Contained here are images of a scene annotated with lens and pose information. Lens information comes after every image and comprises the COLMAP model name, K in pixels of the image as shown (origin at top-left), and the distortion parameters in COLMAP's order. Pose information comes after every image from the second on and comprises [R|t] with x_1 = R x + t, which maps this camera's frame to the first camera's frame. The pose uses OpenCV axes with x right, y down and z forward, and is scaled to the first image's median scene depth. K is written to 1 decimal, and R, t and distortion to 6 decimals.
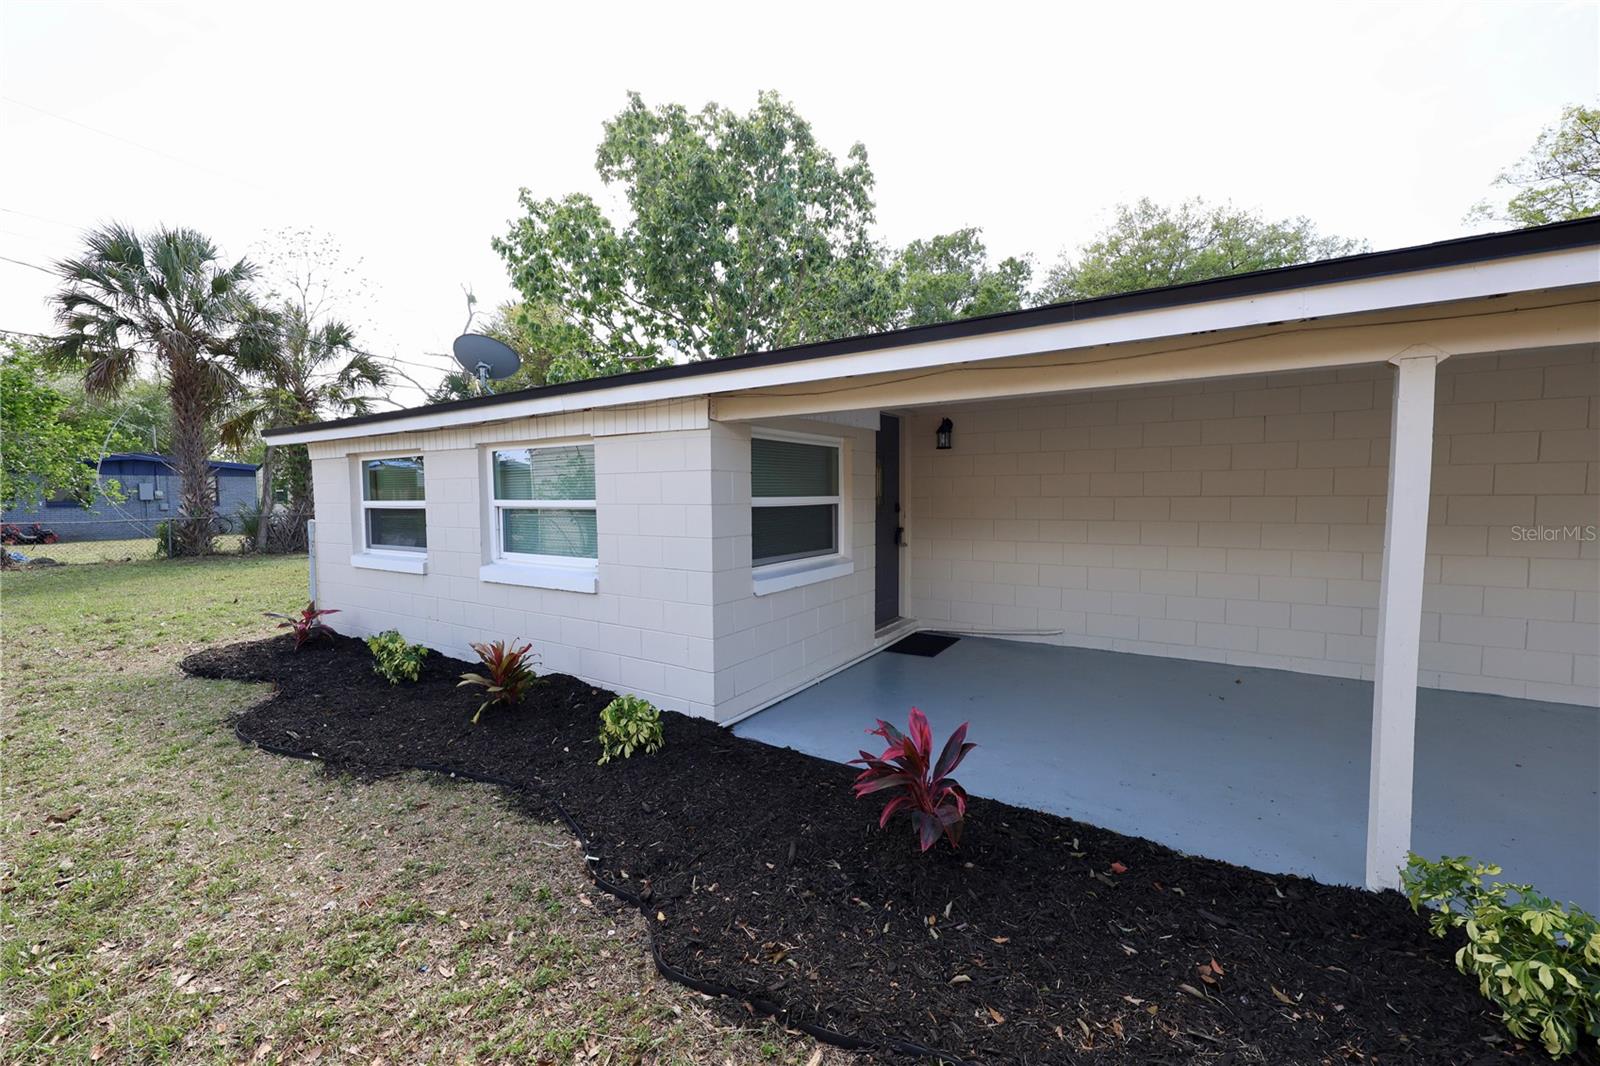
lens RADIAL K [[657.2, 0, 800.0], [0, 657.2, 533.0], [0, 0, 1]] dist [0.000856, -0.000077]
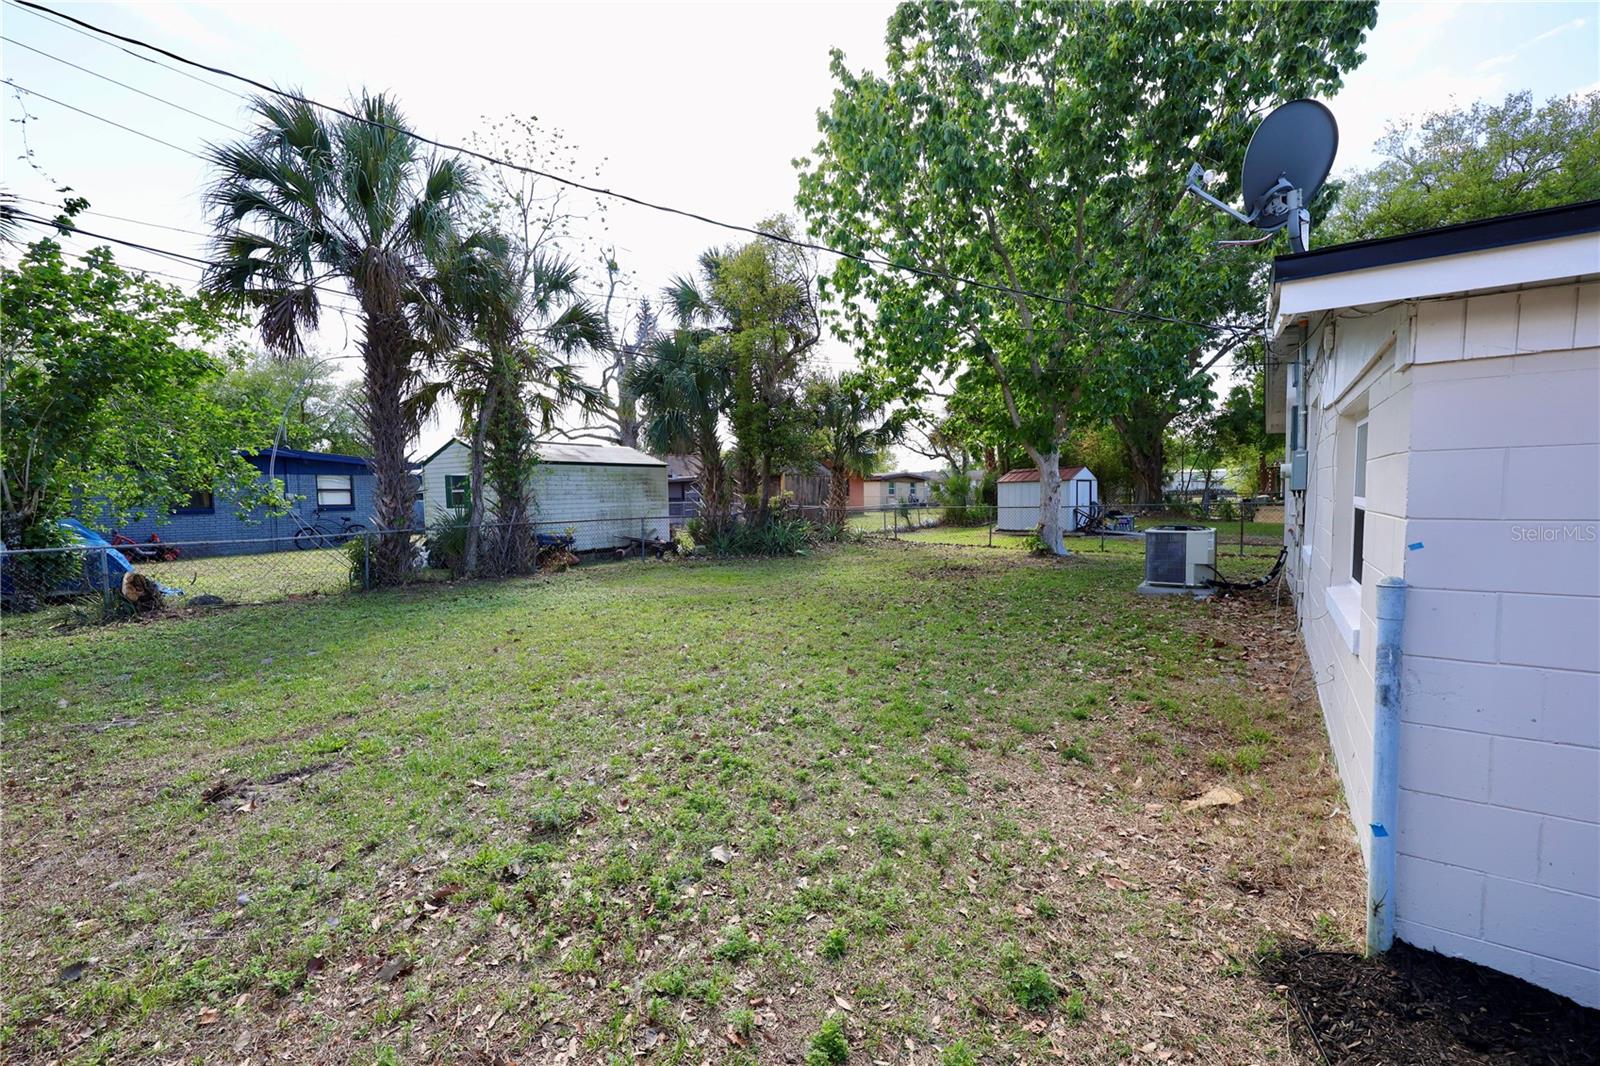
lens RADIAL K [[647.2, 0, 800.0], [0, 647.2, 533.0], [0, 0, 1]] dist [0.001700, 0.000233]
pose [[0.999169, -0.009360, -0.039678, -0.490706], [0.009656, 0.999927, 0.007271, -0.022332], [0.039607, -0.007648, 0.999186, 0.347994]]
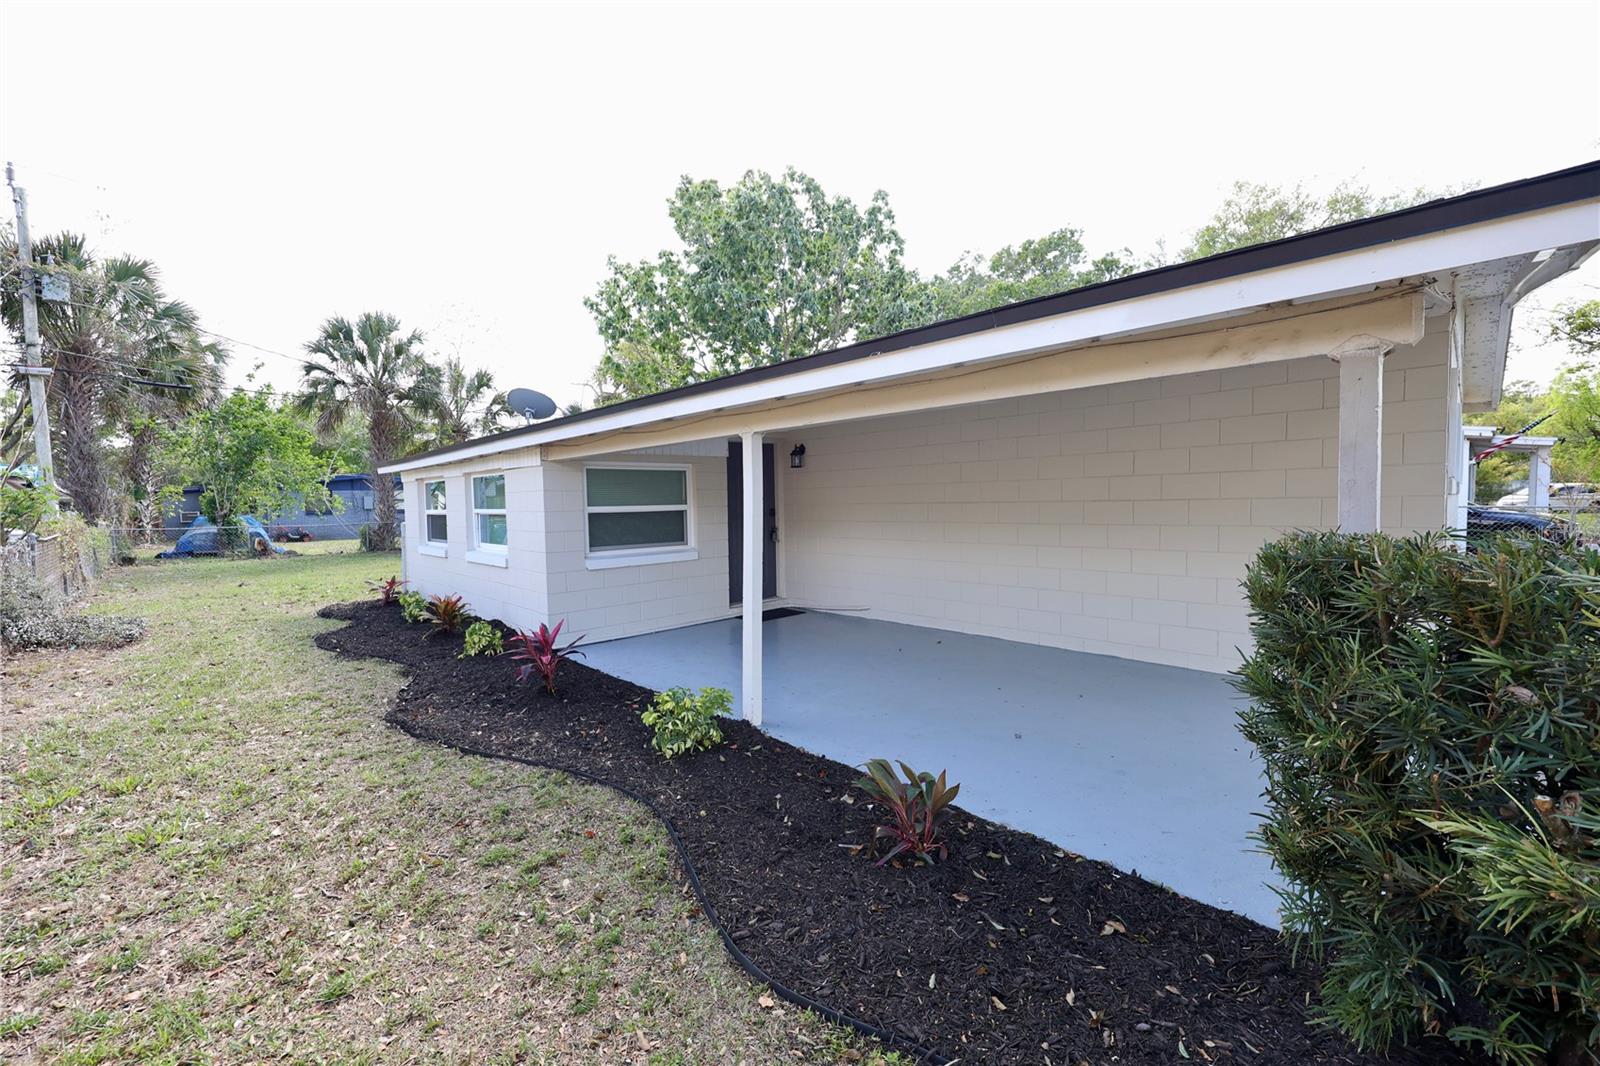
lens RADIAL K [[658.8, 0, 803.0], [0, 658.8, 528.1], [0, 0, 1]] dist [-0.001360, -0.000087]
pose [[0.973293, 0.000686, -0.229566, 0.240683], [-0.004091, 0.999889, -0.014353, 0.005250], [0.229531, 0.014909, 0.973187, -0.124501]]
